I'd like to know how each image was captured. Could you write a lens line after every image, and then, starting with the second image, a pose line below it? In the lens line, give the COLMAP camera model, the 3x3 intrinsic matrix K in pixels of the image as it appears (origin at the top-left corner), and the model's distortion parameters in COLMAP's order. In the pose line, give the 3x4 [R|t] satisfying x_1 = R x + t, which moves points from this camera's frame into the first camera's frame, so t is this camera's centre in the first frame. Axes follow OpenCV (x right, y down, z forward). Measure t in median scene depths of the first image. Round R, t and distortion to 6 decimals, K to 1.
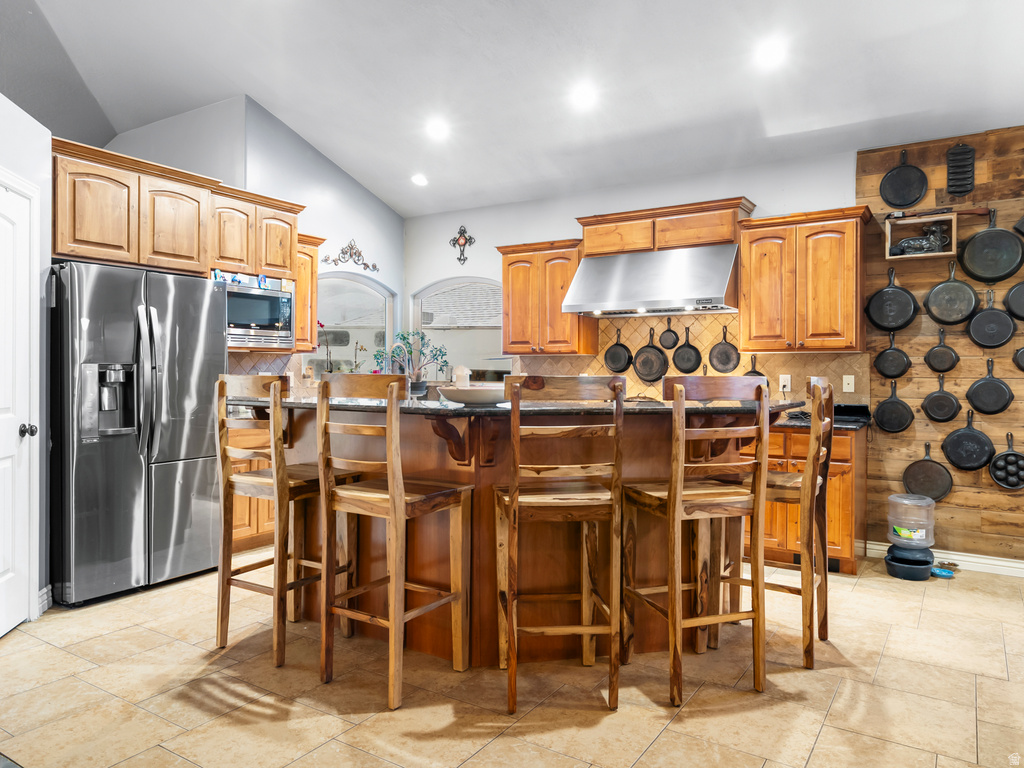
lens RADIAL K [[698.4, 0, 520.9], [0, 698.4, 374.2], [0, 0, 1]] dist [0.015092, -0.000355]
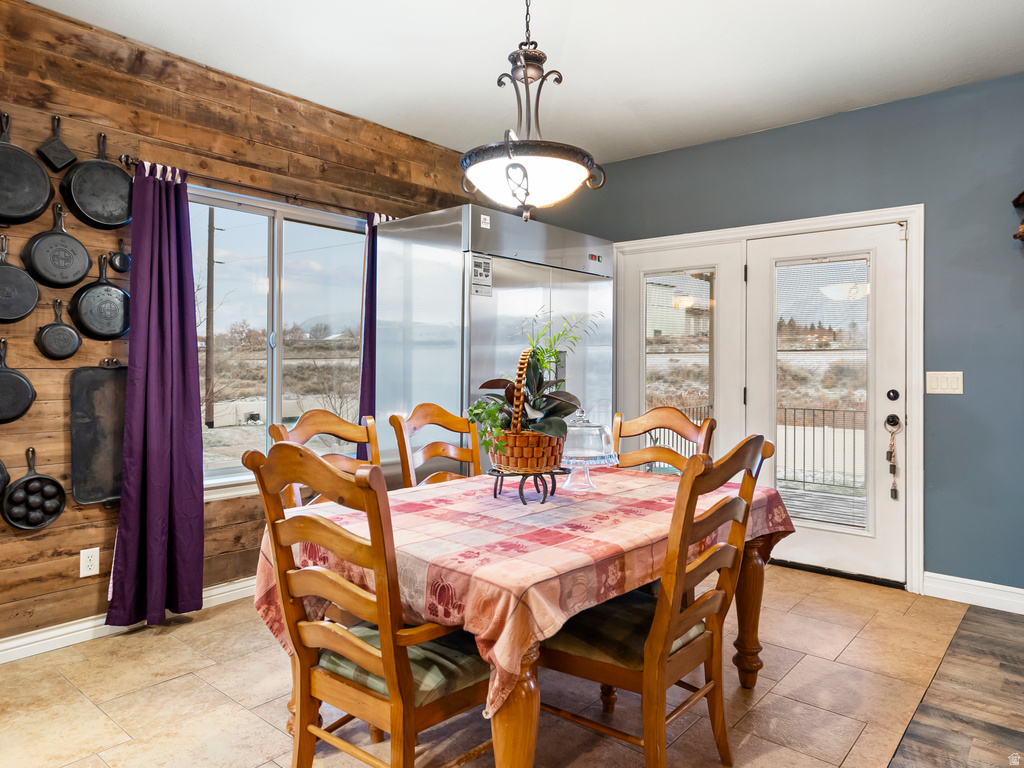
lens RADIAL K [[679.5, 0, 507.6], [0, 679.5, 362.8], [0, 0, 1]] dist [0.003845, 0.000321]
pose [[0.140508, 0.001696, 0.990078, 0.097775], [-0.000965, 0.999998, -0.001576, 0.000835], [-0.990079, -0.000734, 0.140510, 0.424366]]
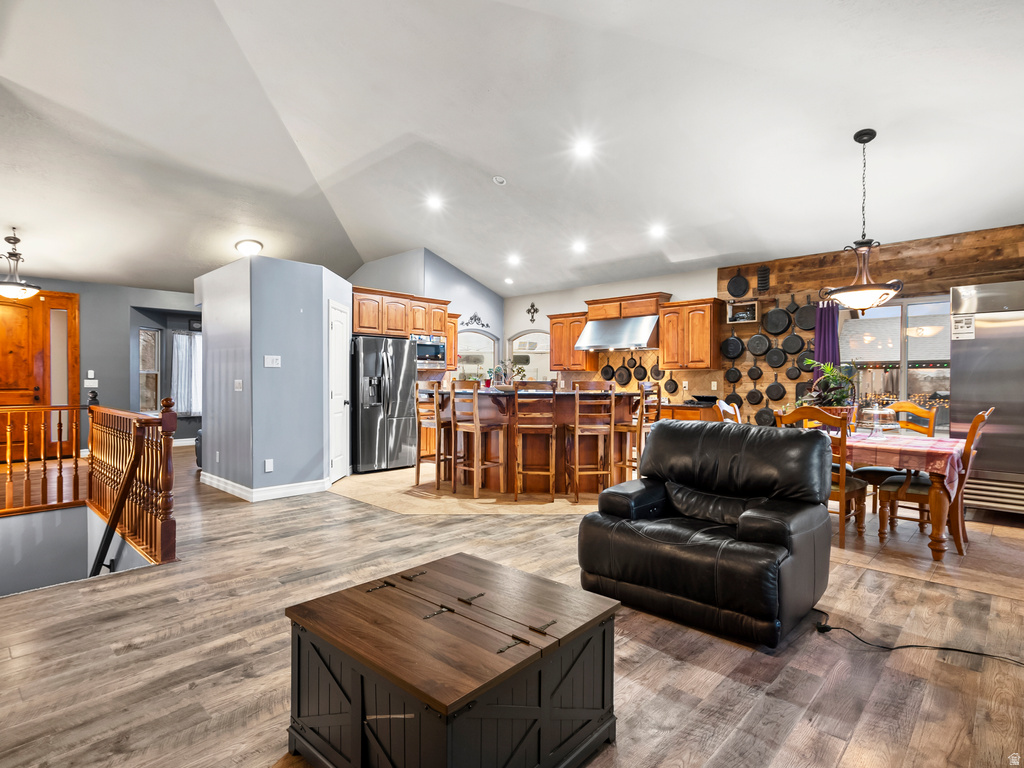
lens RADIAL K [[532.6, 0, 513.2], [0, 532.6, 382.3], [0, 0, 1]] dist [0.001307, 0.002239]
pose [[0.979409, -0.000249, -0.201884, 0.230968], [0.000085, 1.000000, -0.000821, 0.005023], [0.201884, 0.000787, 0.979409, -0.618562]]
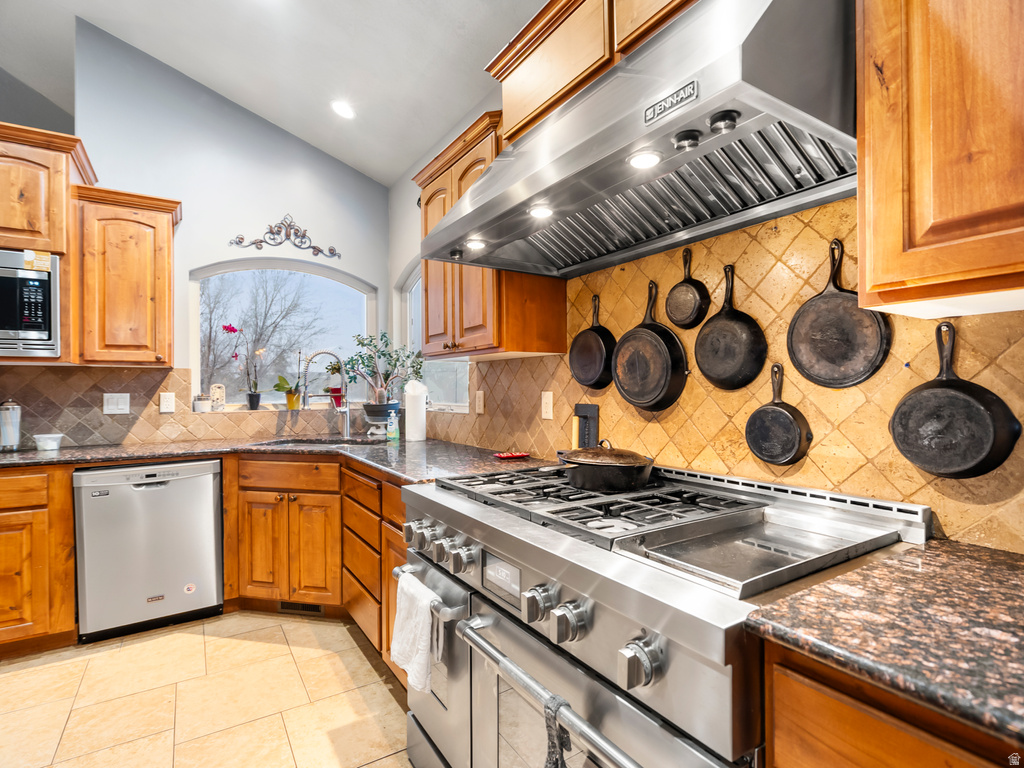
lens RADIAL K [[532.6, 0, 508.3], [0, 532.6, 385.3], [0, 0, 1]] dist [0.001307, 0.002239]
pose [[0.907844, -0.015079, -0.419037, 0.301382], [0.012256, 0.999880, -0.009427, -0.002810], [0.419129, 0.003423, 0.907920, 0.842723]]
